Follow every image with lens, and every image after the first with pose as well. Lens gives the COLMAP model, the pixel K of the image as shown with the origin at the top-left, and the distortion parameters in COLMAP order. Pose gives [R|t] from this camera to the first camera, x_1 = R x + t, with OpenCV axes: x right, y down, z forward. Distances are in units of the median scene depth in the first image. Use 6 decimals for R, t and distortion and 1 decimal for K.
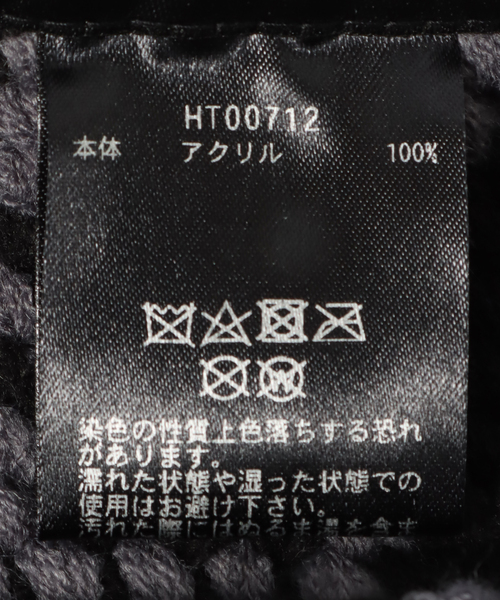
lens RADIAL K [[1256.2, 0, 250.0], [0, 1256.2, 298.6], [0, 0, 1]] dist [0.521275, 0.000000]
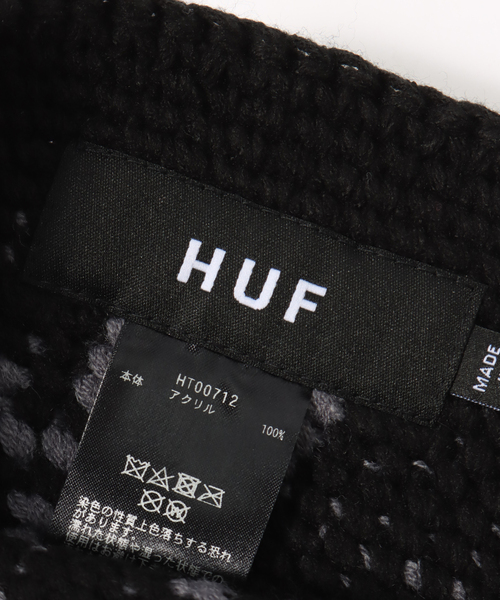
lens RADIAL K [[1587.0, 0, 249.9], [0, 1587.0, 300.0], [0, 0, 1]] dist [-0.132176, 0.000000]
pose [[0.939954, 0.340303, -0.026084, 0.088608], [-0.339752, 0.925680, -0.166386, 0.135394], [-0.032477, 0.165257, 0.985716, -1.661511]]
